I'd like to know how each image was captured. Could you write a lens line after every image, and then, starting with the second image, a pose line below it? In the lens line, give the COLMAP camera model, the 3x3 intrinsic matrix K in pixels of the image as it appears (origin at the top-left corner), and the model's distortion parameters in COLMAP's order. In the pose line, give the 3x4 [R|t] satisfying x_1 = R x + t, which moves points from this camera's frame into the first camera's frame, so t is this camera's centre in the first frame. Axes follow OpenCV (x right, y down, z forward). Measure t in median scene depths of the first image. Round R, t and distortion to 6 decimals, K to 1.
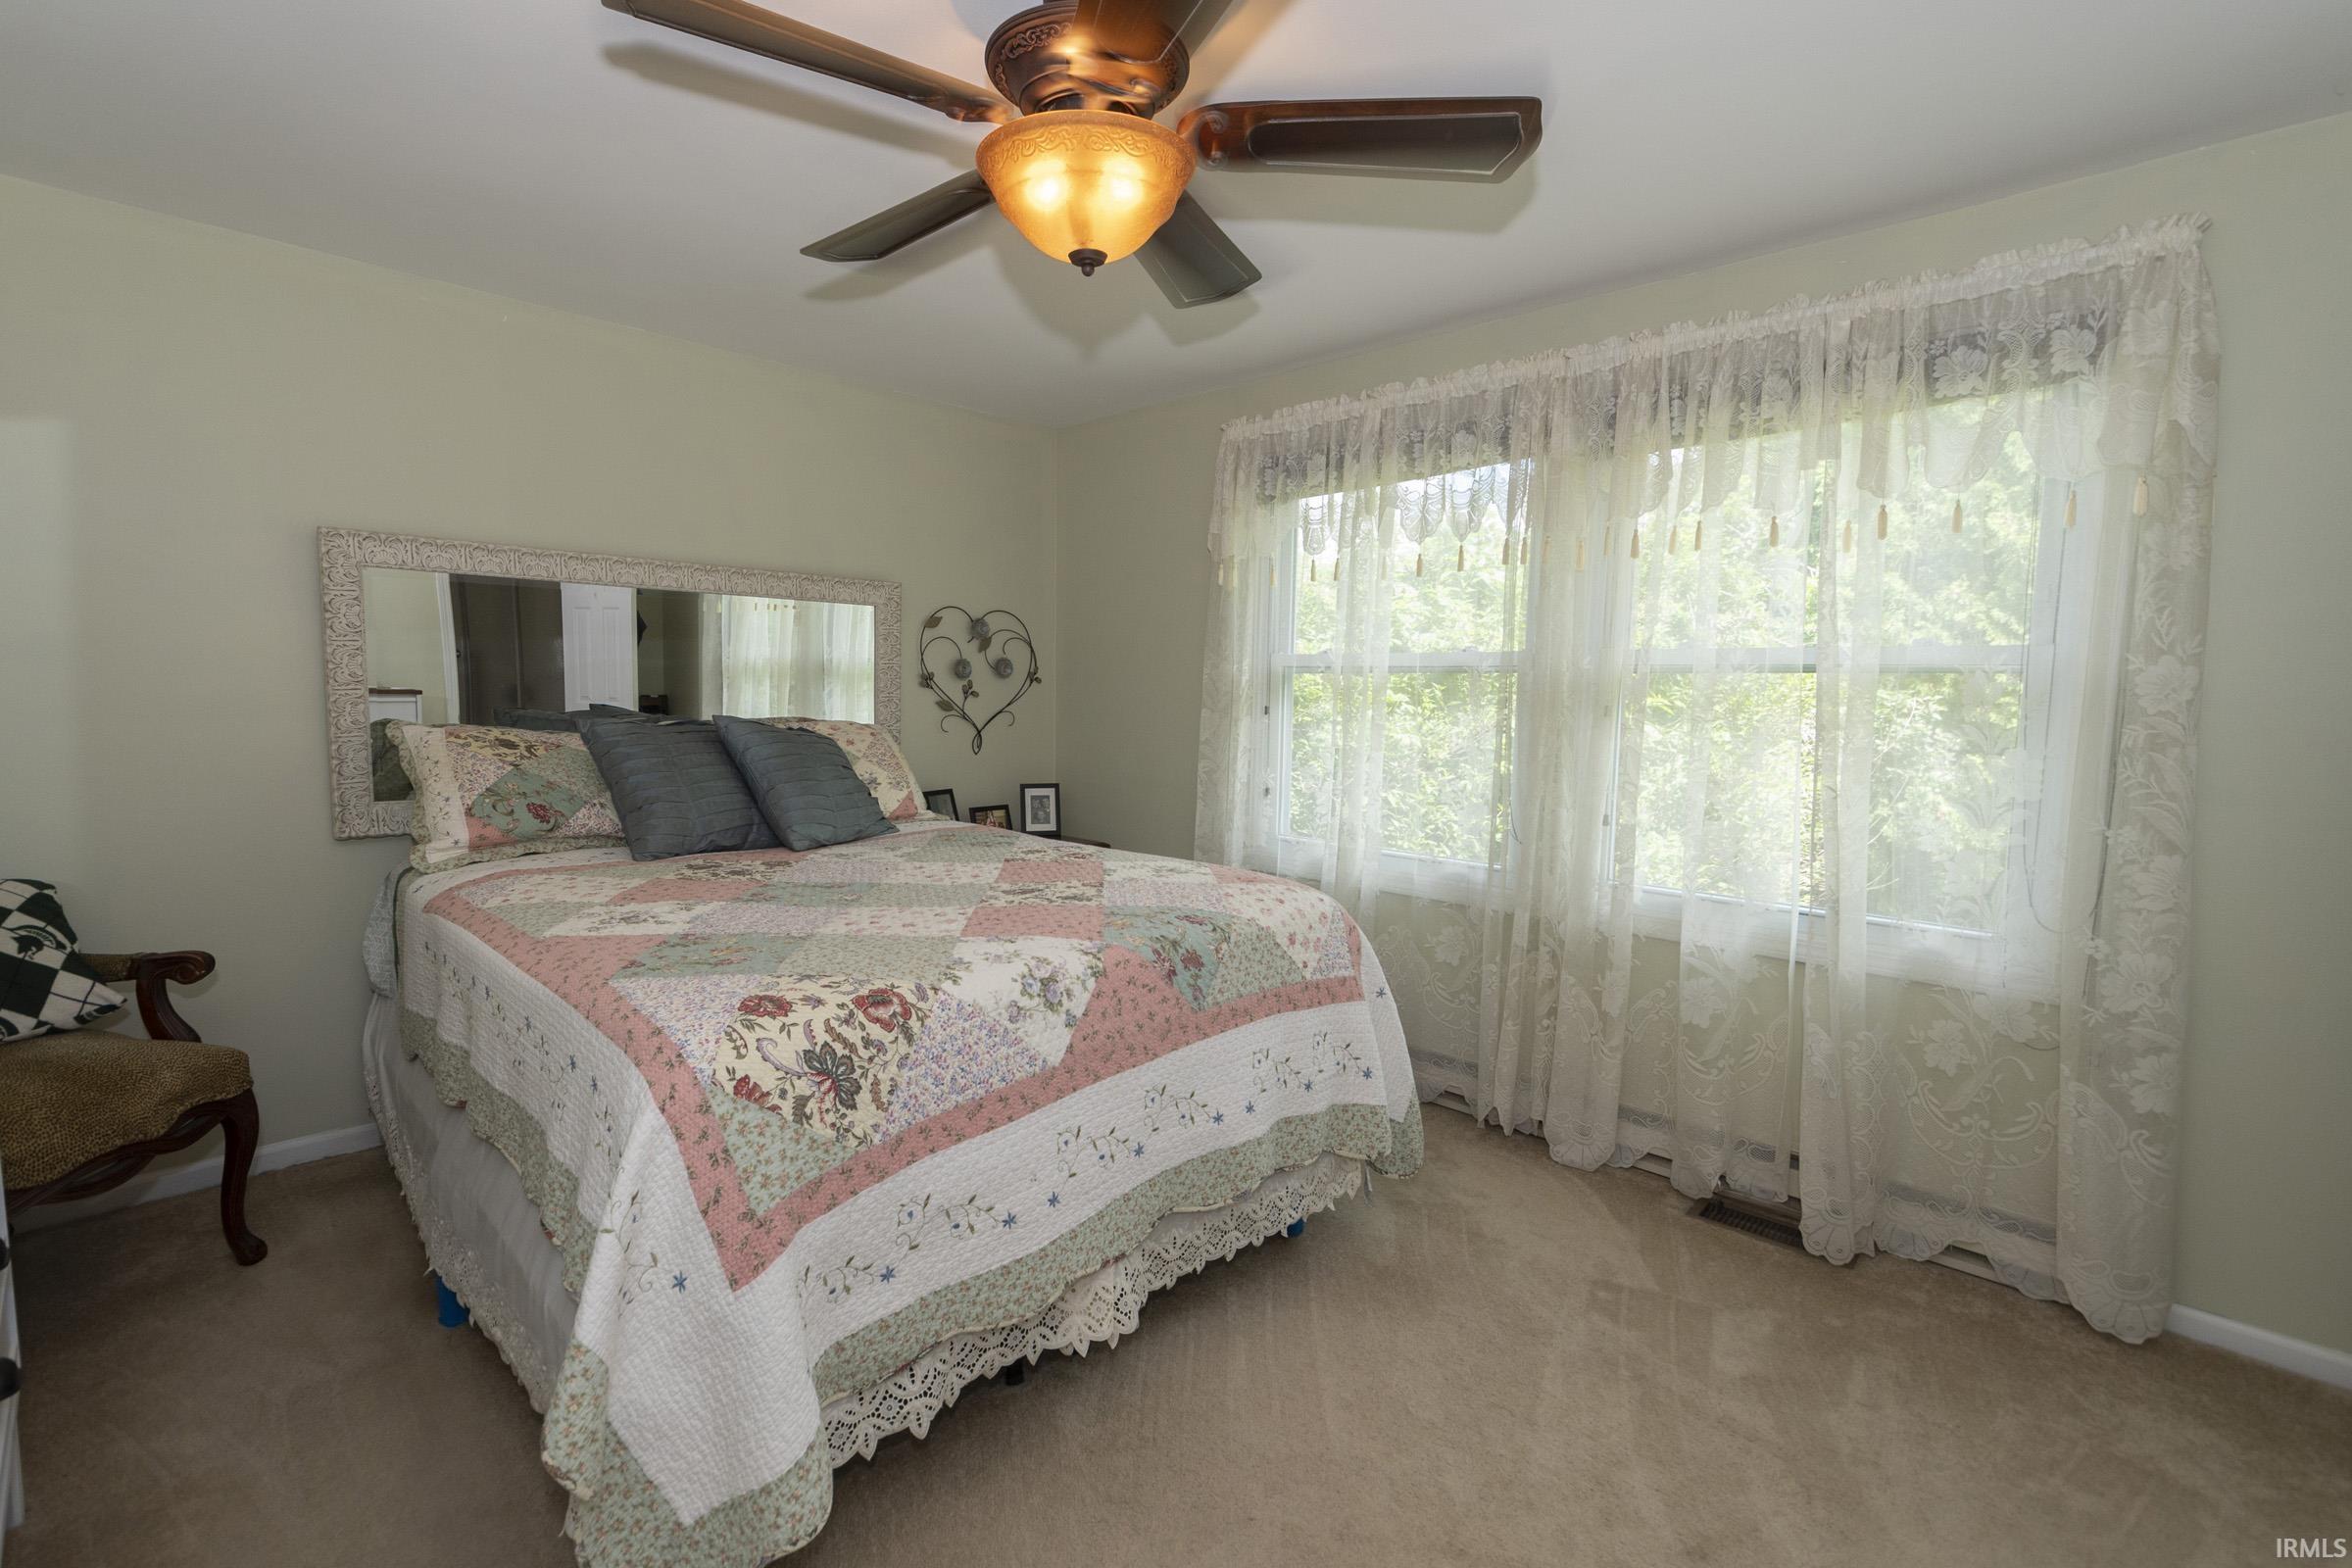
lens RADIAL K [[1039.2, 0, 1147.9], [0, 1039.2, 777.9], [0, 0, 1]] dist [0.001332, -0.000629]
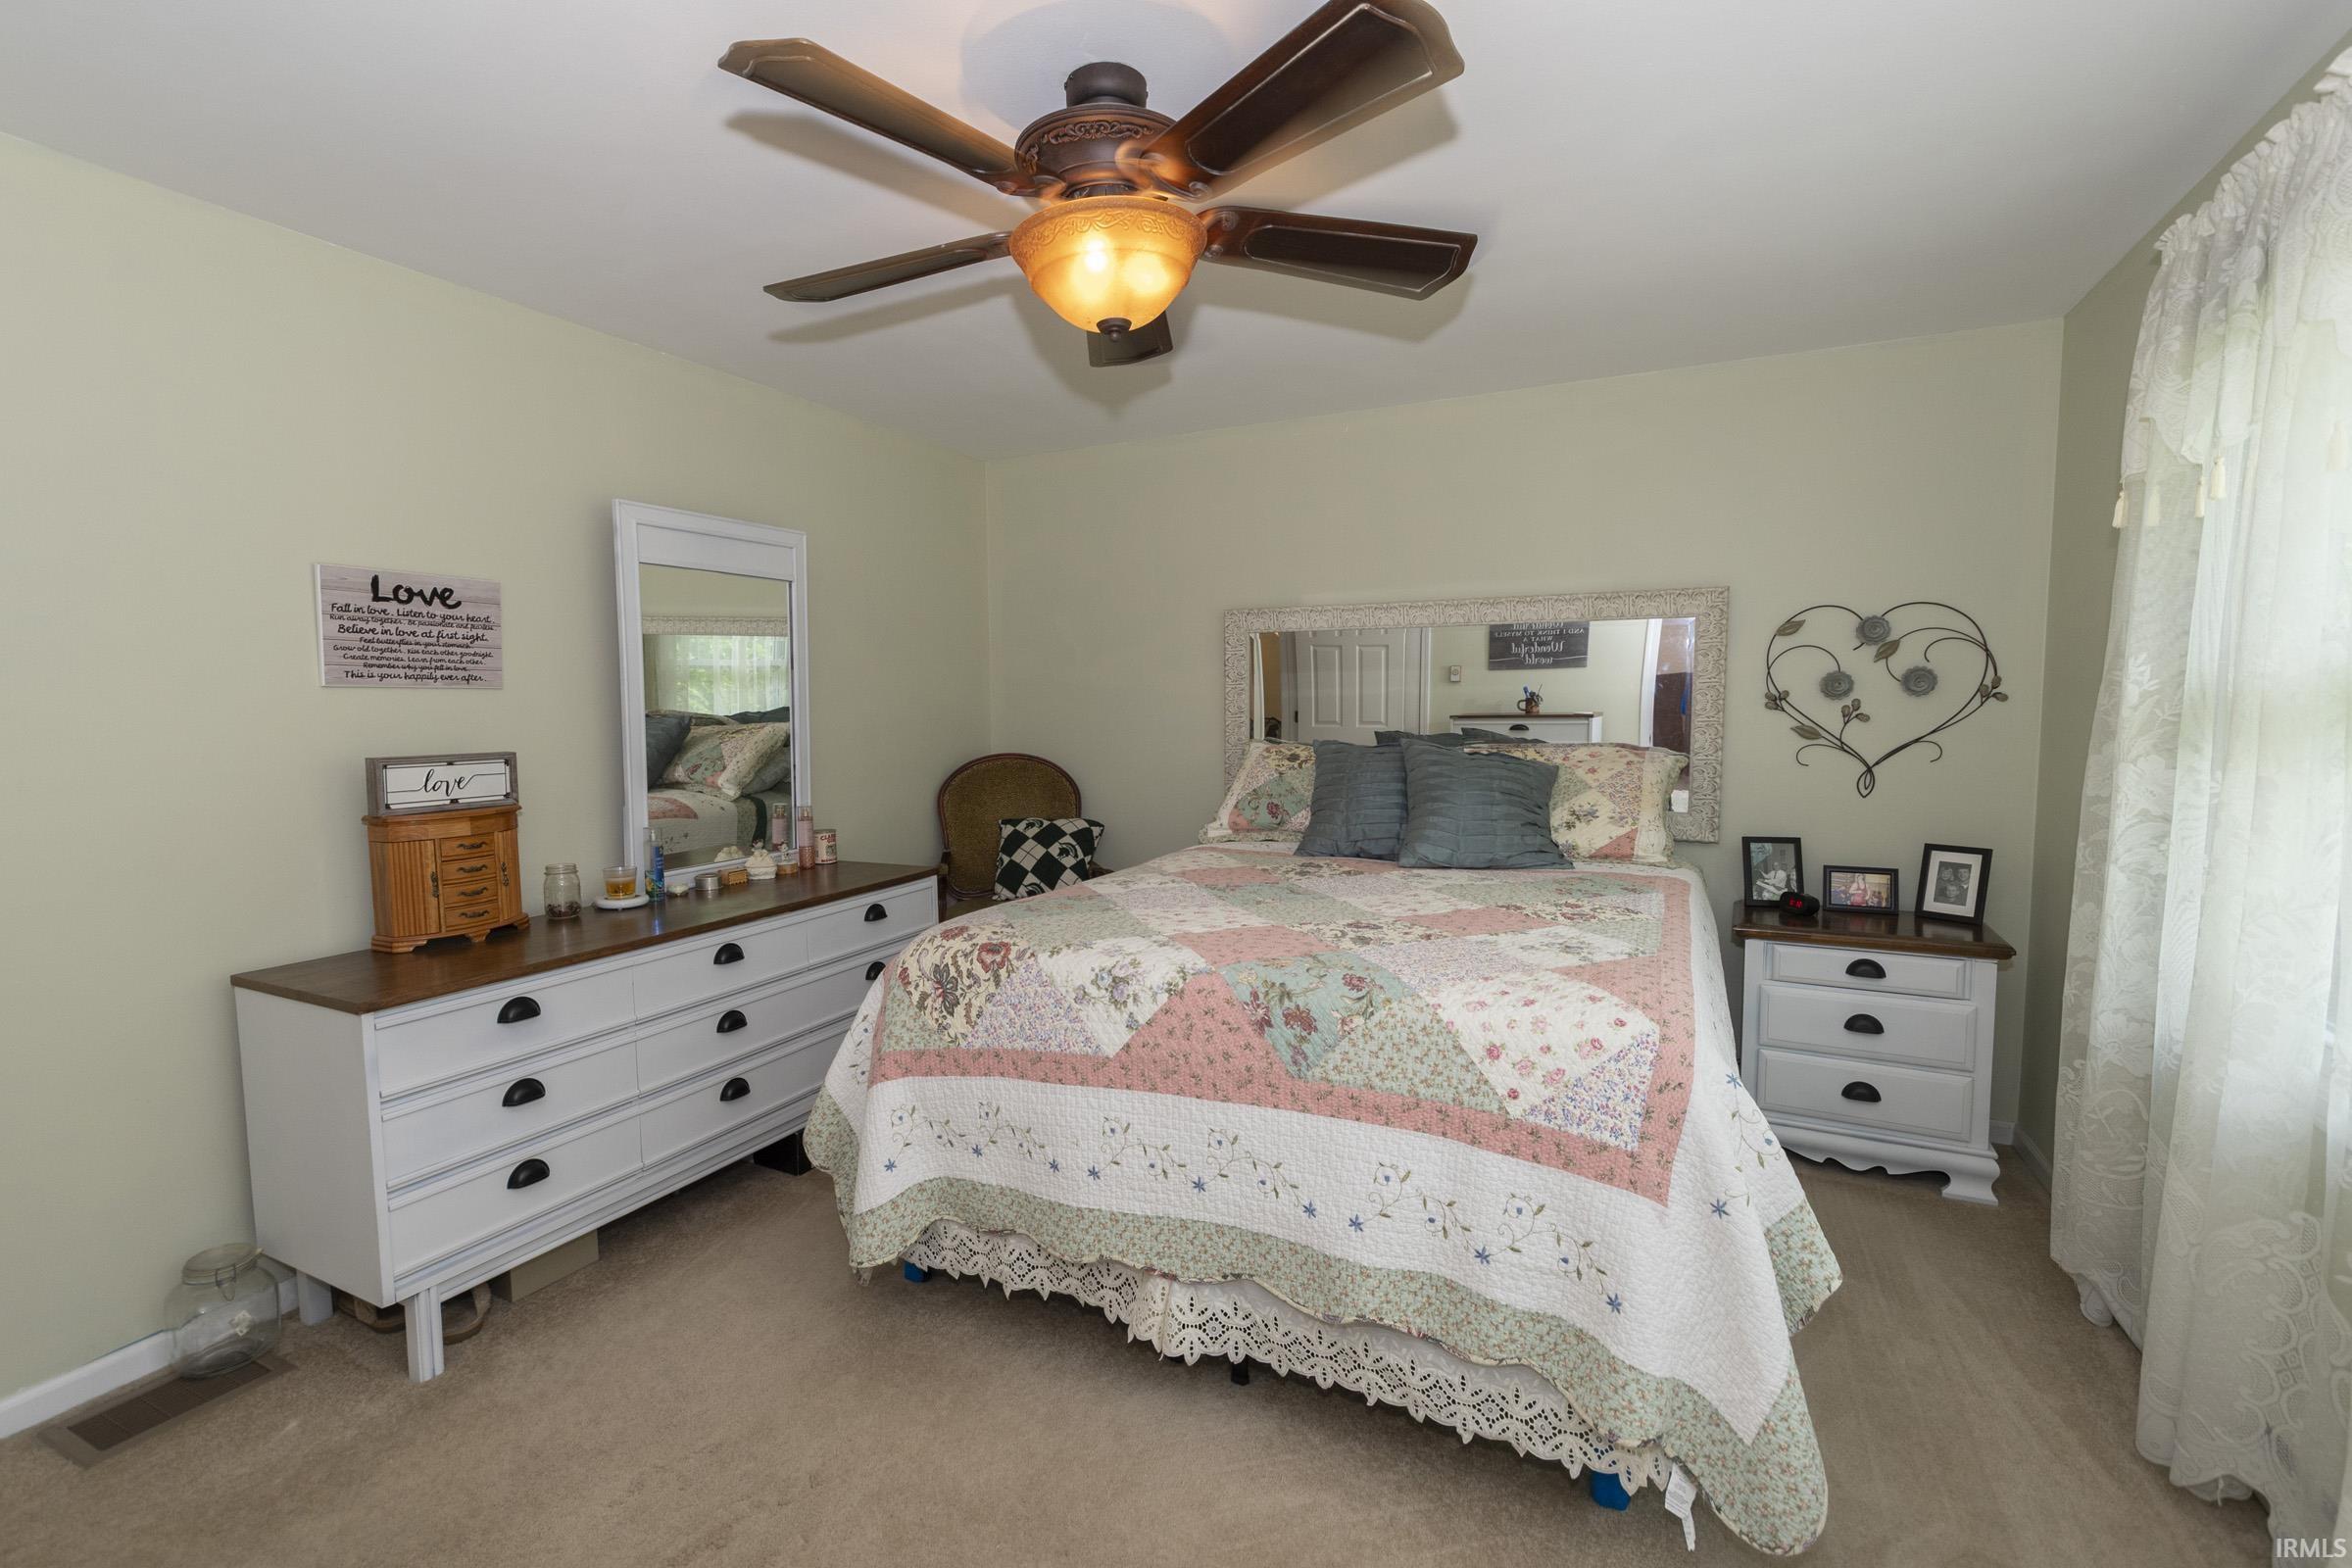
lens RADIAL K [[1039.2, 0, 1147.9], [0, 1039.2, 777.9], [0, 0, 1]] dist [0.001332, -0.000629]
pose [[0.319412, 0.050621, -0.946263, 0.853561], [-0.071597, 0.997007, 0.029168, -0.048227], [0.944907, 0.058433, 0.322081, 0.593769]]
